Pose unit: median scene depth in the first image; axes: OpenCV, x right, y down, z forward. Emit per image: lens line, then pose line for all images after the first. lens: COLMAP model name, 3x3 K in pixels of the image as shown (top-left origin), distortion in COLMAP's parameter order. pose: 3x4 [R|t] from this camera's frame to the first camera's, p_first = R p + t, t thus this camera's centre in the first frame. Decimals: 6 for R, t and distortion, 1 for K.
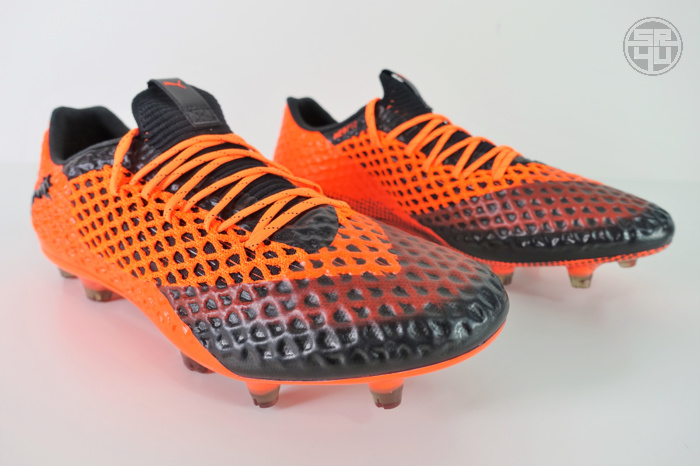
lens RADIAL K [[465.3, 0, 347.4], [0, 465.3, 244.4], [0, 0, 1]] dist [0.012490, -0.009363]
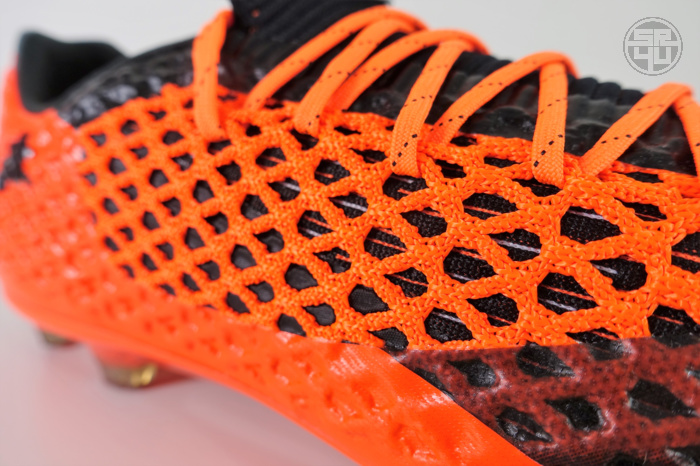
lens RADIAL K [[465.3, 0, 351.6], [0, 465.3, 231.7], [0, 0, 1]] dist [0.012490, -0.009363]
pose [[0.990300, -0.079450, 0.113987, -0.491842], [0.088300, 0.993281, -0.074807, 0.022193], [-0.107278, 0.084146, 0.990662, 0.671039]]
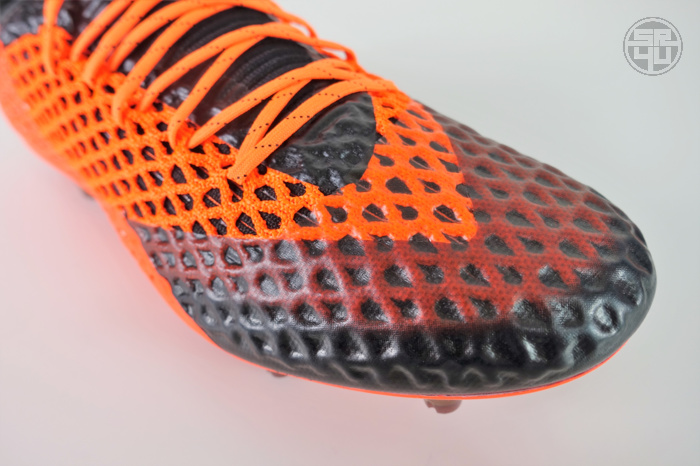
lens RADIAL K [[465.3, 0, 346.9], [0, 465.3, 244.1], [0, 0, 1]] dist [0.012490, -0.009363]
pose [[0.992141, 0.025831, -0.122427, 0.021133], [0.018778, 0.936637, 0.349798, -0.122865], [0.123705, -0.349348, 0.928791, 0.377890]]
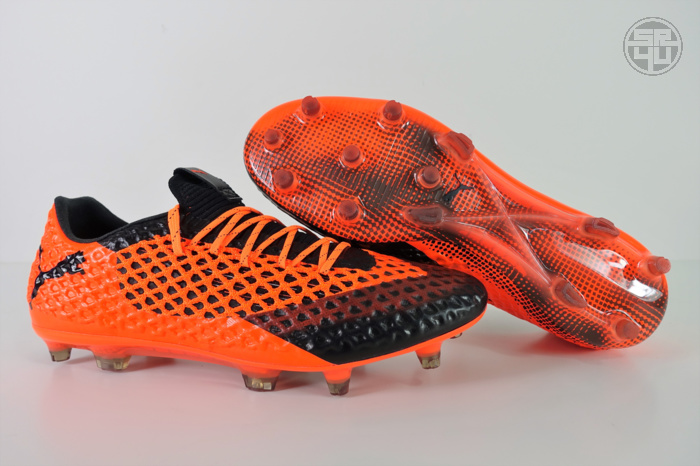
lens RADIAL K [[465.3, 0, 354.9], [0, 465.3, 231.4], [0, 0, 1]] dist [0.012490, -0.009363]
pose [[0.913267, -0.068599, 0.401543, -0.645689], [0.161731, 0.965761, -0.202852, 0.177707], [-0.373880, 0.250200, 0.893092, -0.312350]]
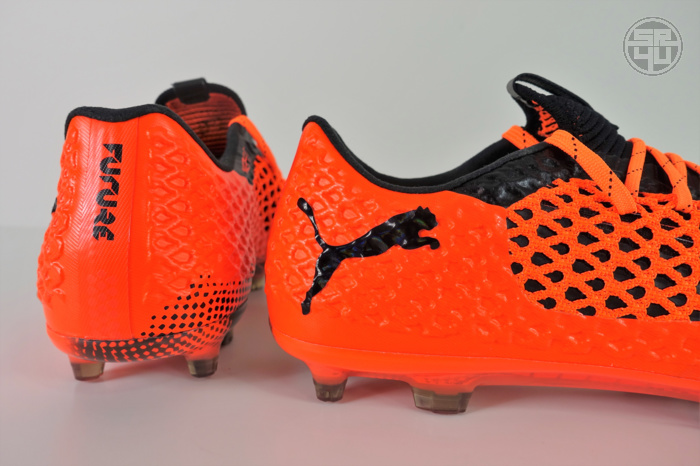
lens RADIAL K [[465.3, 0, 356.1], [0, 465.3, 244.5], [0, 0, 1]] dist [0.012490, -0.009363]
pose [[0.825955, -0.099584, 0.554871, -1.396581], [0.194669, 0.974110, -0.114951, -0.066906], [-0.529058, 0.202960, 0.823957, 0.746937]]
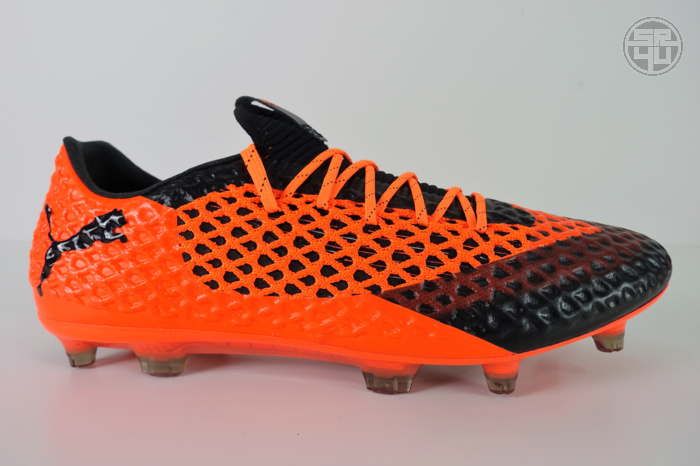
lens RADIAL K [[465.3, 0, 354.6], [0, 465.3, 230.2], [0, 0, 1]] dist [0.012490, -0.009363]
pose [[0.860198, -0.104936, 0.499047, -0.916545], [0.200918, 0.969184, -0.142526, 0.093395], [-0.468713, 0.222868, 0.854774, 0.232519]]
